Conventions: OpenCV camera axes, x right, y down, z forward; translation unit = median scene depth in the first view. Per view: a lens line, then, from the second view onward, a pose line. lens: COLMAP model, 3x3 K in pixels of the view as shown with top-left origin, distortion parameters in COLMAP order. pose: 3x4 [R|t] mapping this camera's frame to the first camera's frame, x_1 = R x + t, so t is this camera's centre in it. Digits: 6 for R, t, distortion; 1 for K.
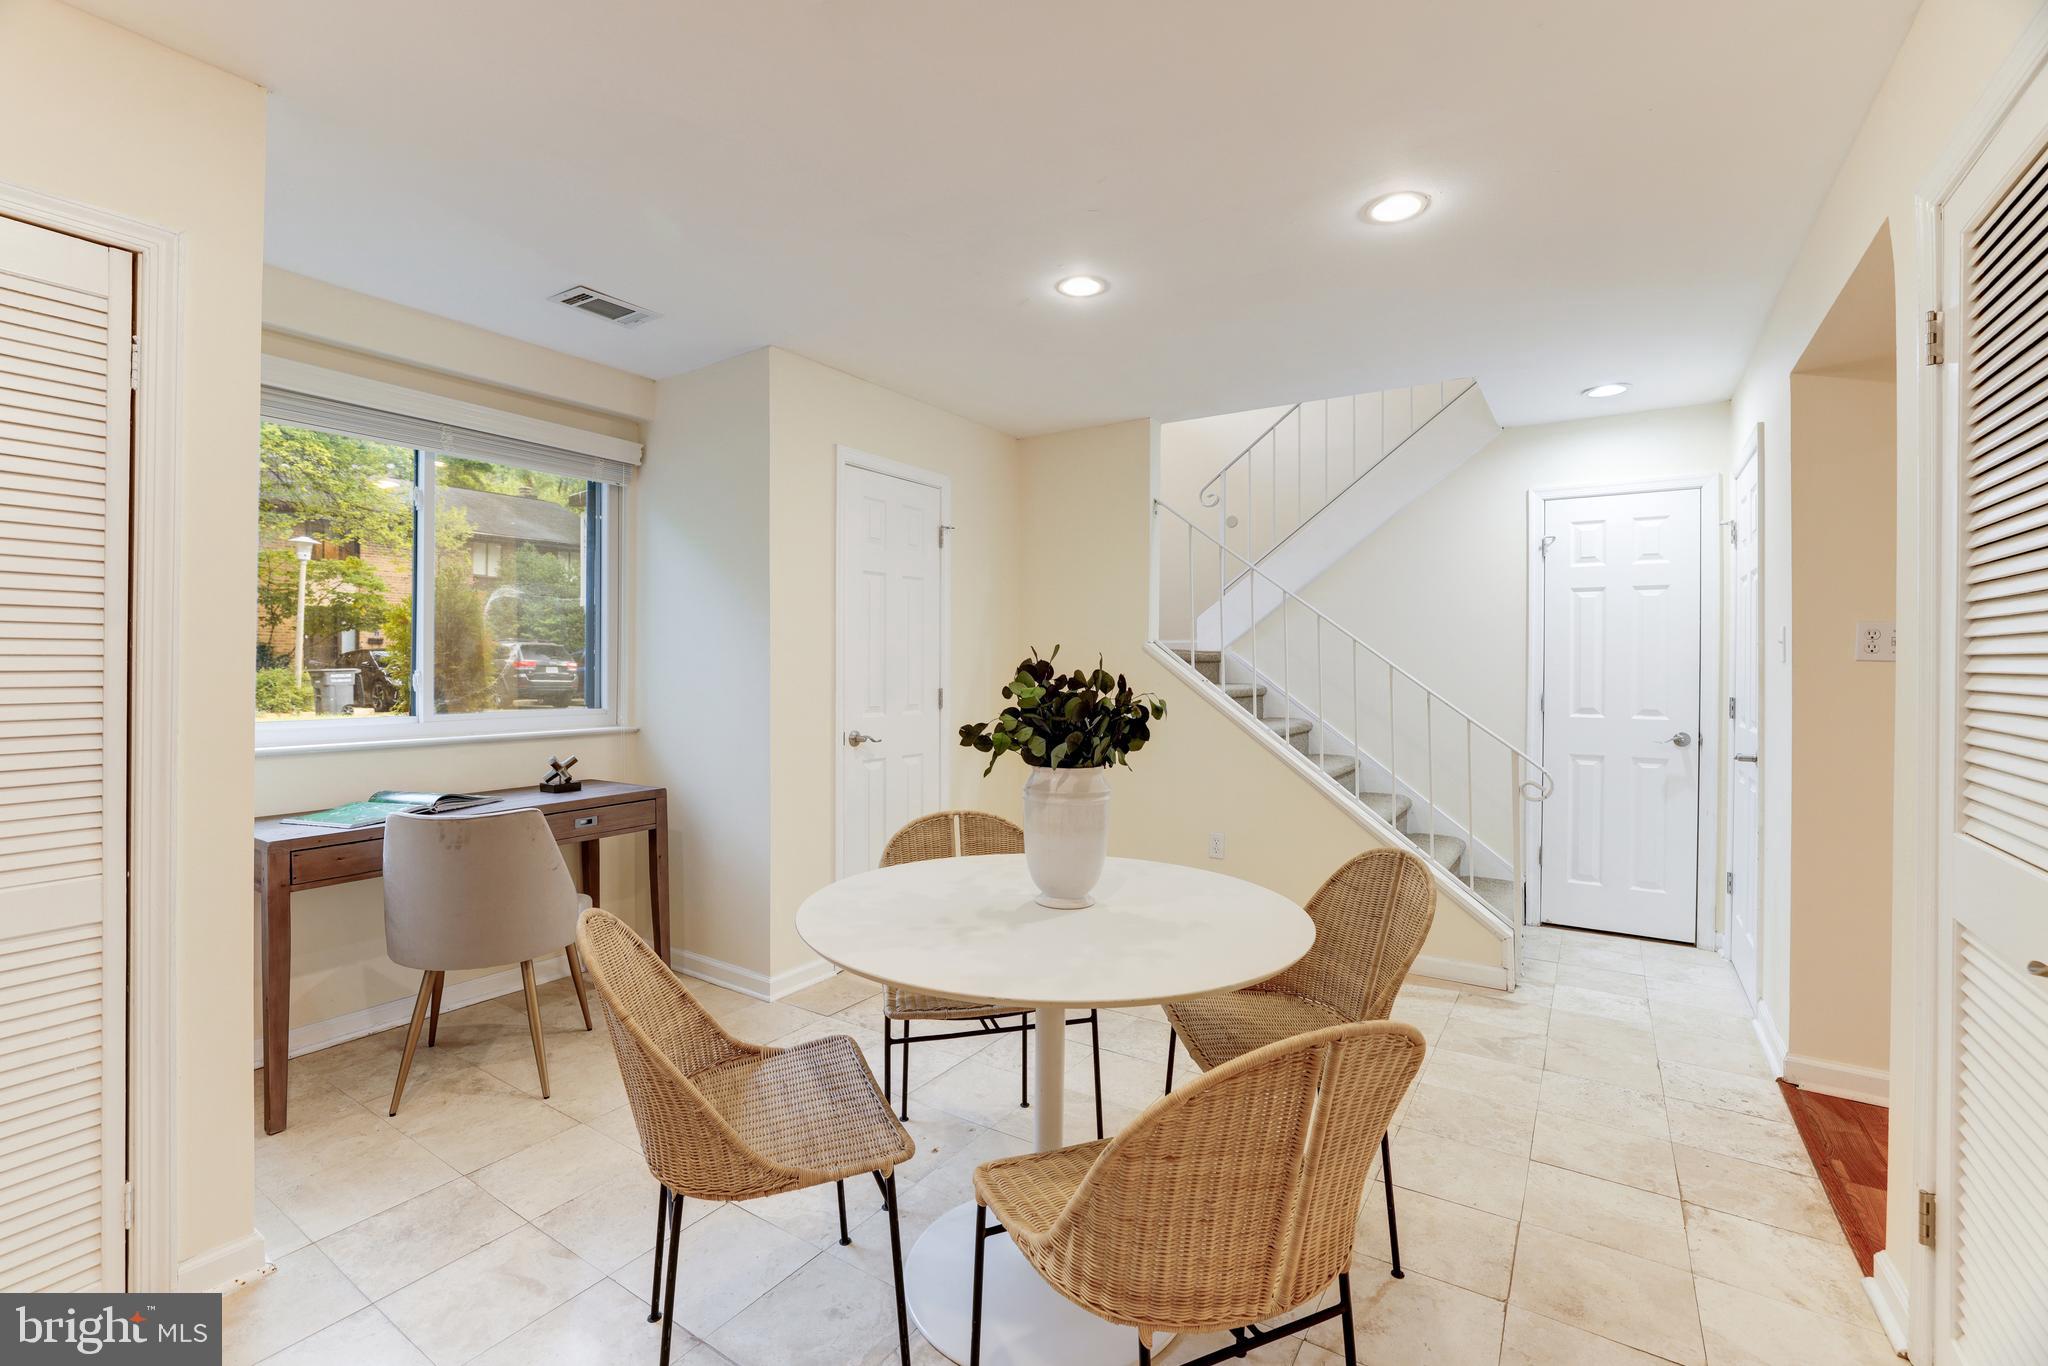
lens RADIAL K [[894.2, 0, 1008.1], [0, 894.2, 666.7], [0, 0, 1]] dist [-0.039045, 0.015222]
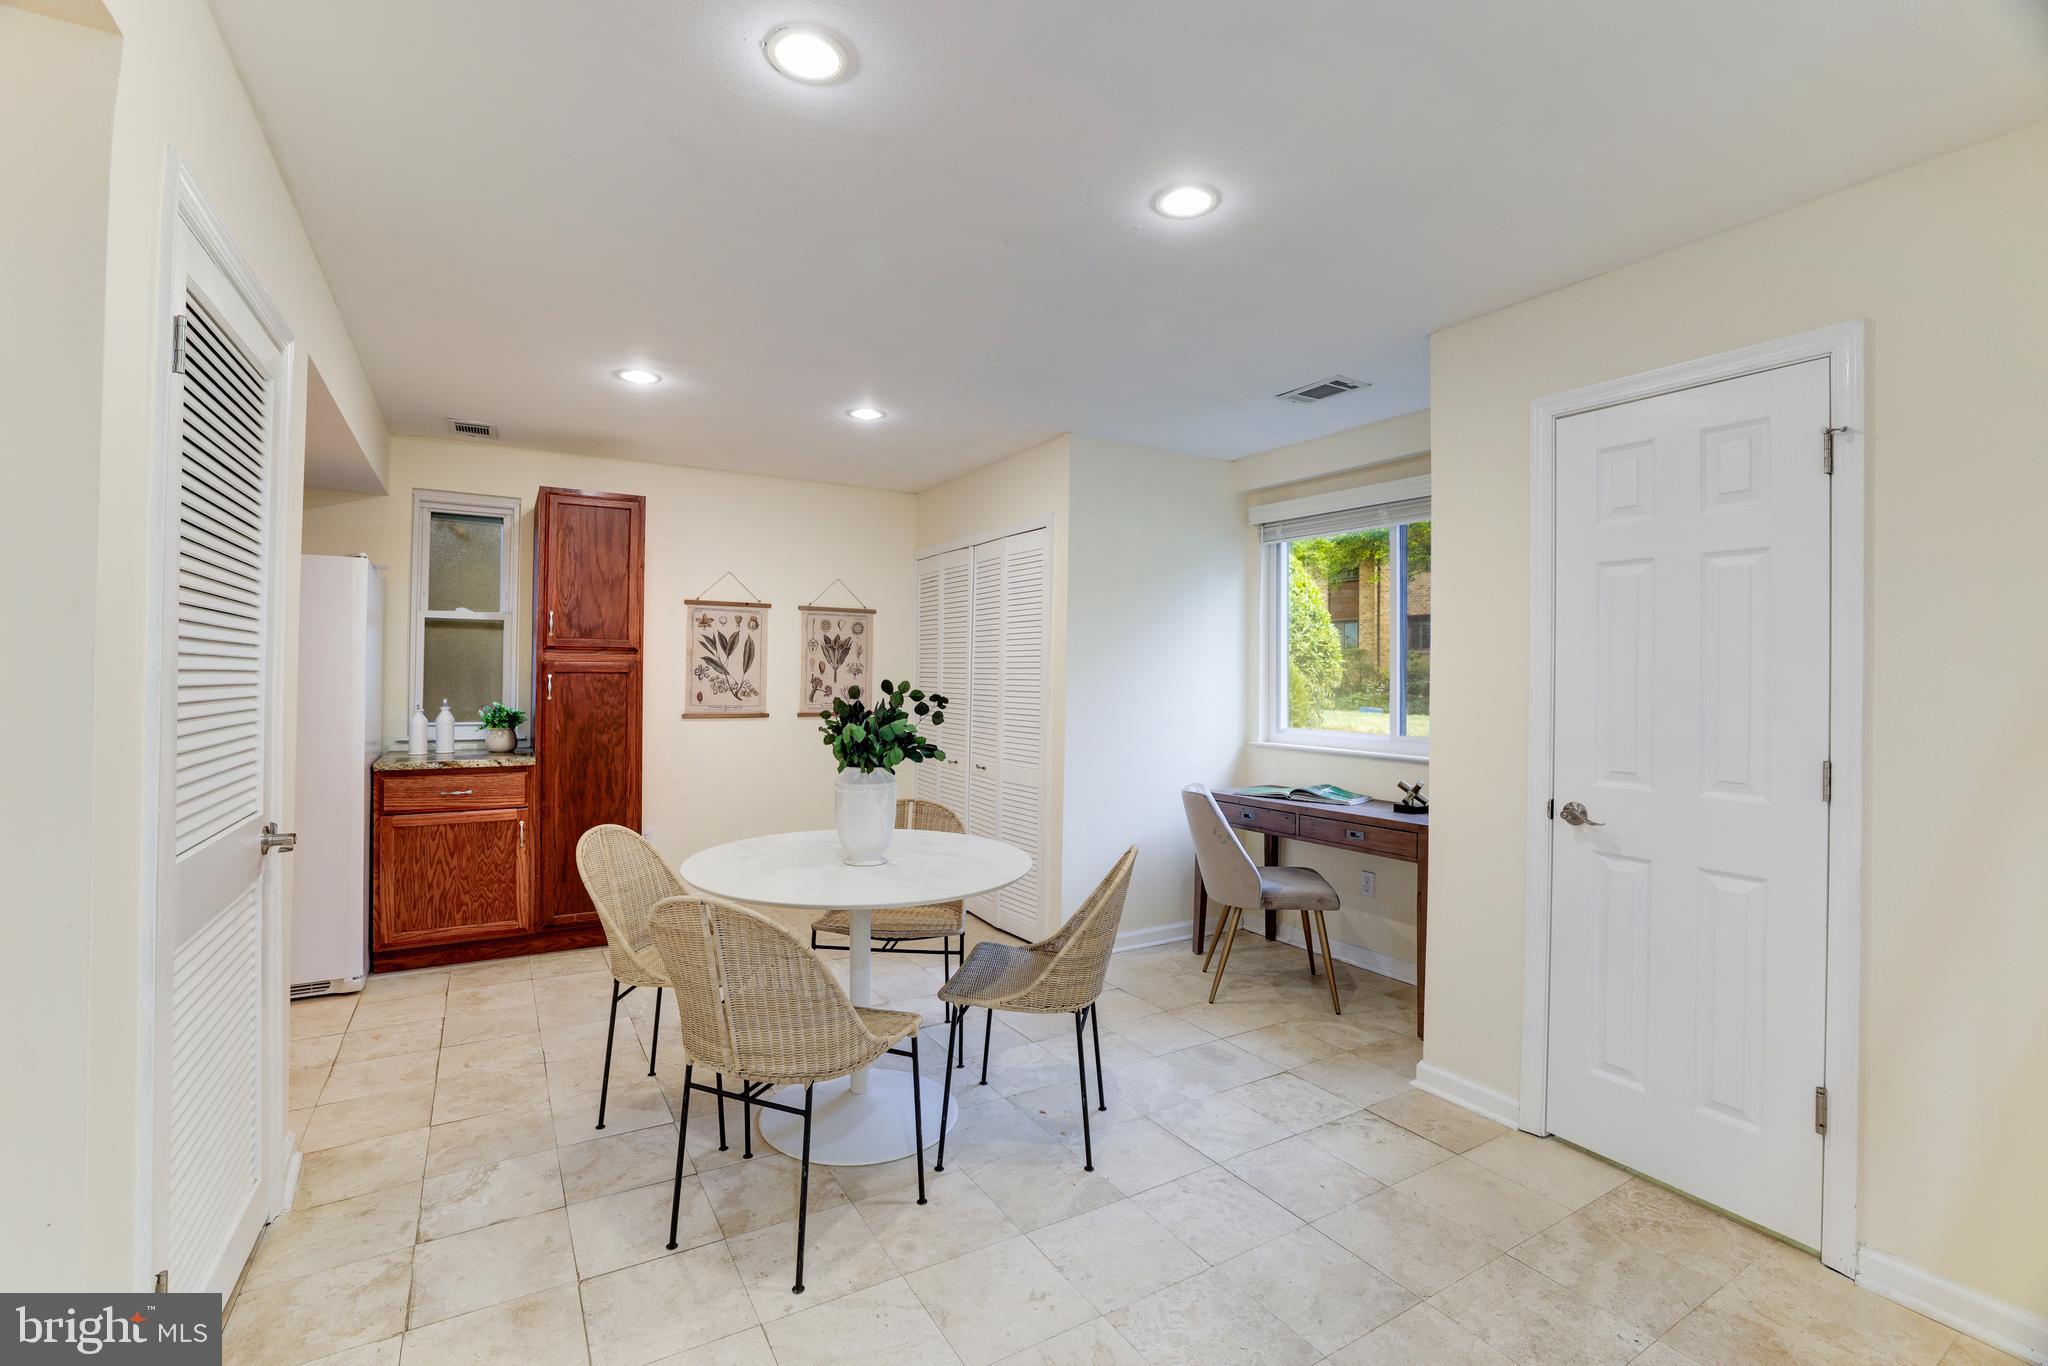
lens RADIAL K [[894.2, 0, 1008.1], [0, 894.2, 666.7], [0, 0, 1]] dist [-0.039045, 0.015222]
pose [[-0.425009, -0.018972, -0.904990, 1.362067], [-0.017348, 0.999767, -0.012812, -0.032950], [0.905023, 0.010254, -0.425240, 1.964984]]
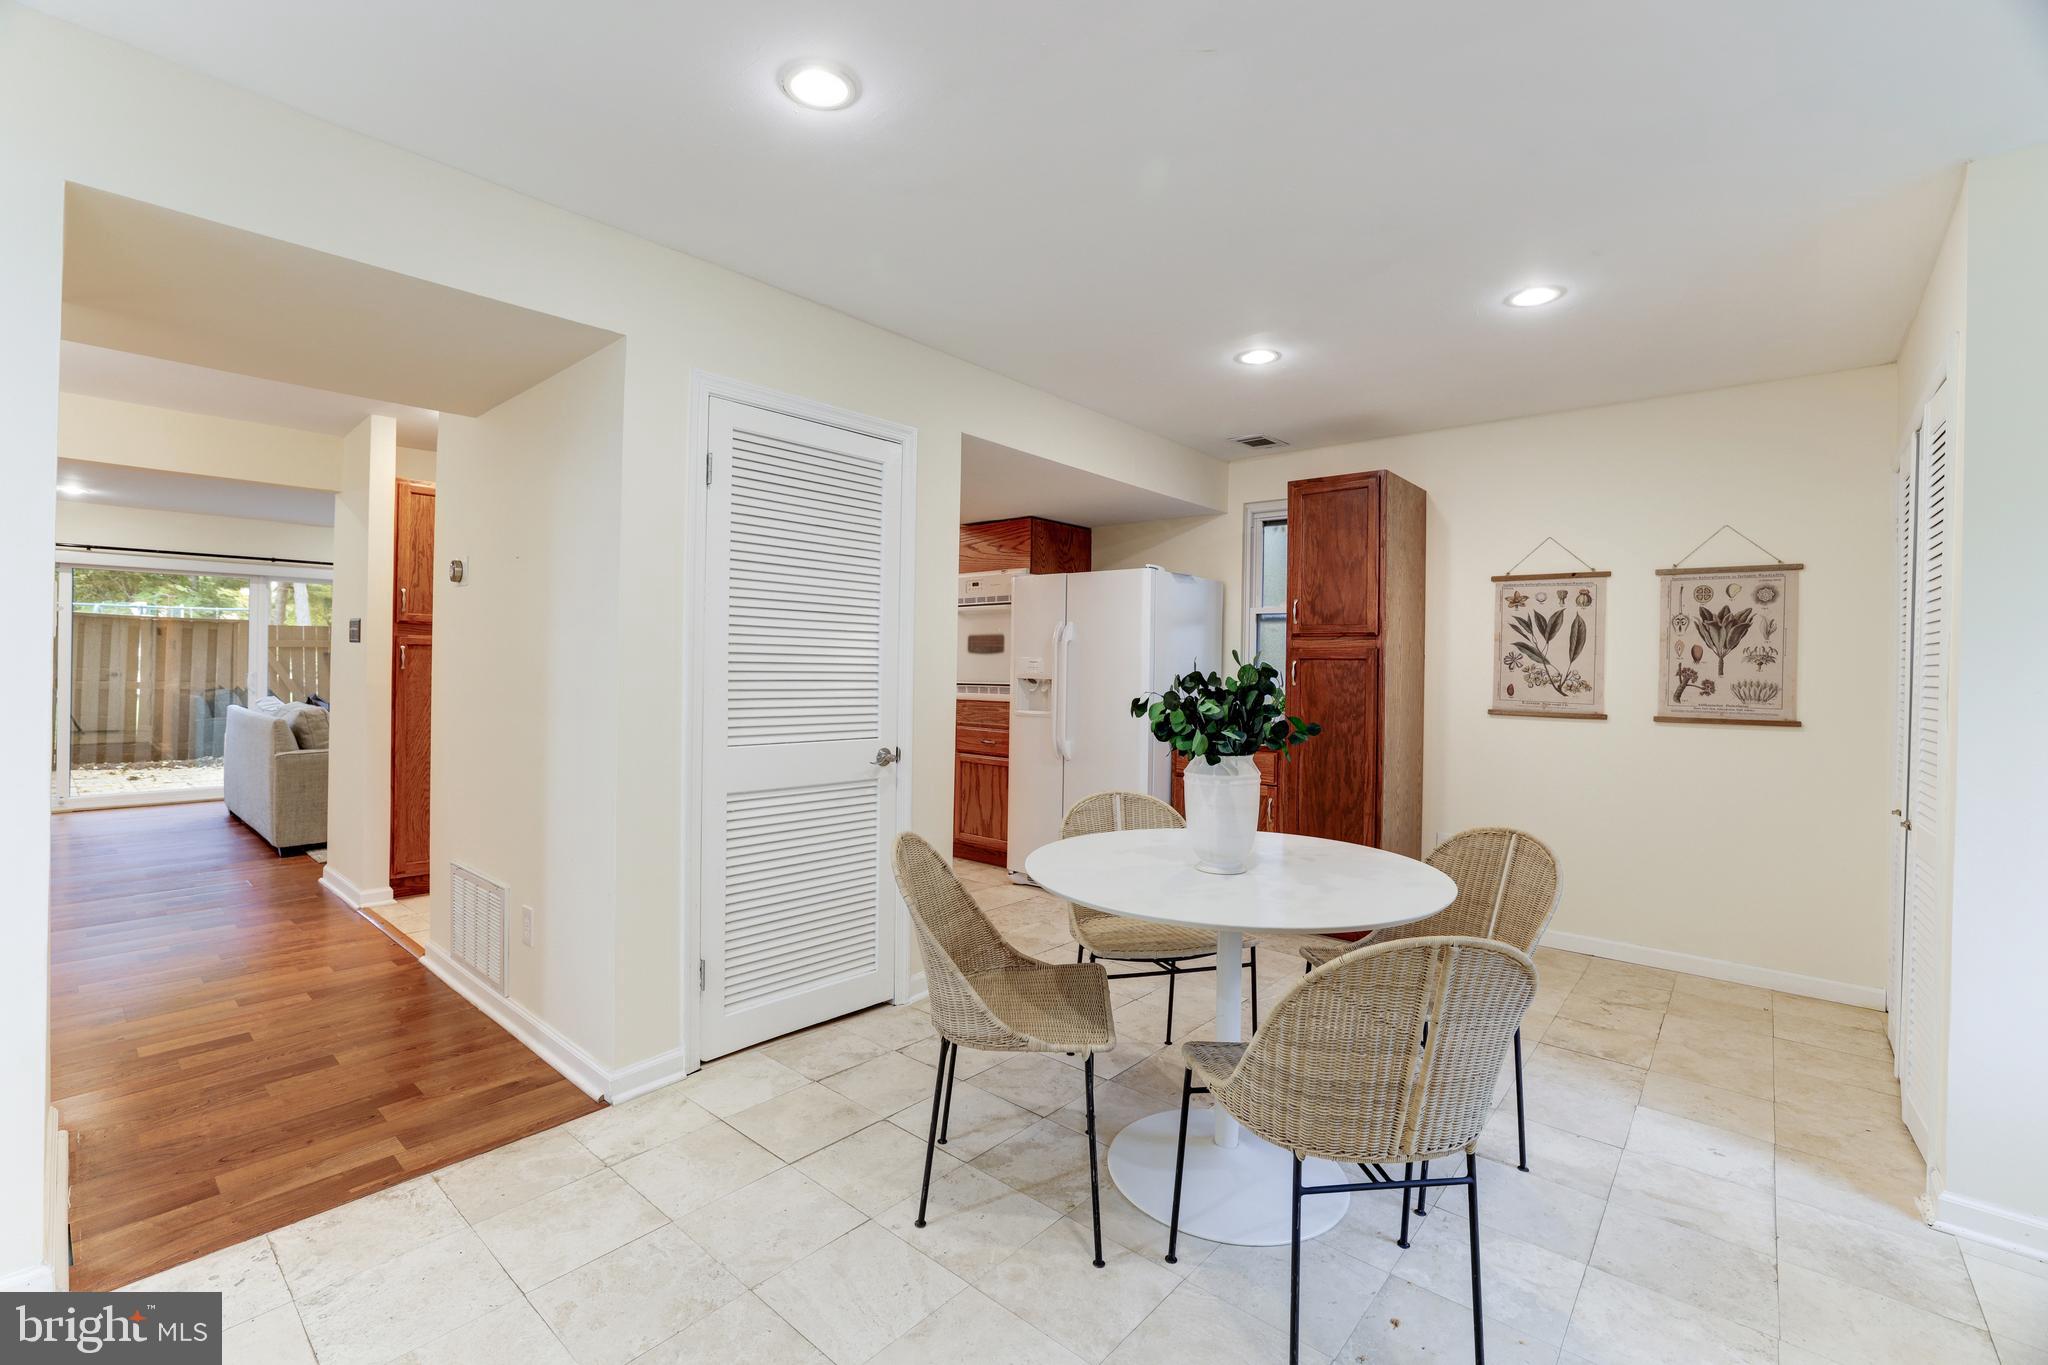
lens RADIAL K [[894.2, 0, 1008.1], [0, 894.2, 666.2], [0, 0, 1]] dist [-0.039045, 0.015222]
pose [[-0.992201, -0.022431, 0.122613, 0.219404], [-0.021743, 0.999739, 0.006948, -0.006794], [-0.122737, 0.004228, -0.992430, 2.402360]]
